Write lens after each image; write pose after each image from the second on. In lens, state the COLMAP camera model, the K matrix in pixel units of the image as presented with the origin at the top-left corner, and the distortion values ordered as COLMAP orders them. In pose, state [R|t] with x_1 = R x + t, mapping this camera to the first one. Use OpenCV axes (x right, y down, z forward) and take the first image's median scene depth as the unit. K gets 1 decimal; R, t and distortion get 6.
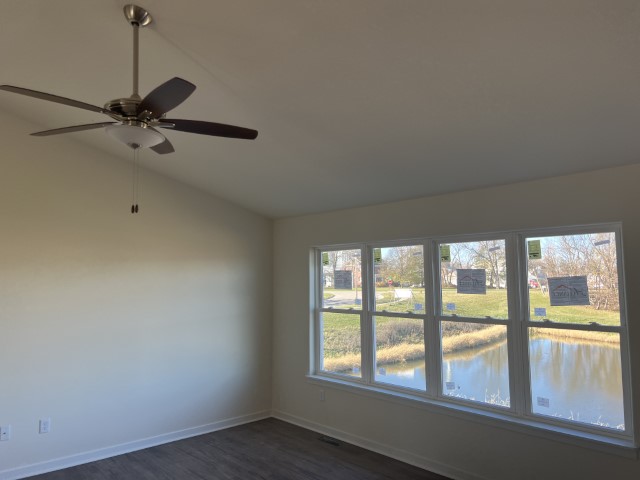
lens RADIAL K [[485.3, 0, 320.0], [0, 485.3, 240.0], [0, 0, 1]] dist [0.063249, -0.001397]
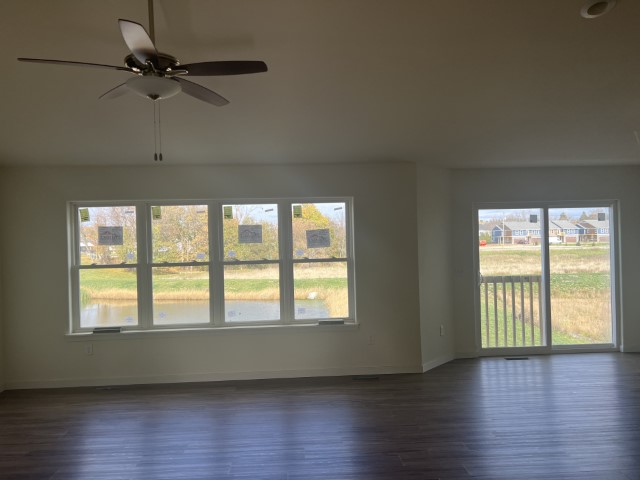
lens RADIAL K [[478.0, 0, 320.0], [0, 478.0, 240.0], [0, 0, 1]] dist [0.001582, 0.000142]
pose [[0.621296, -0.008885, 0.783526, -0.505476], [-0.041623, 0.998150, 0.044323, 0.029441], [-0.782470, -0.060150, 0.619776, 0.031319]]
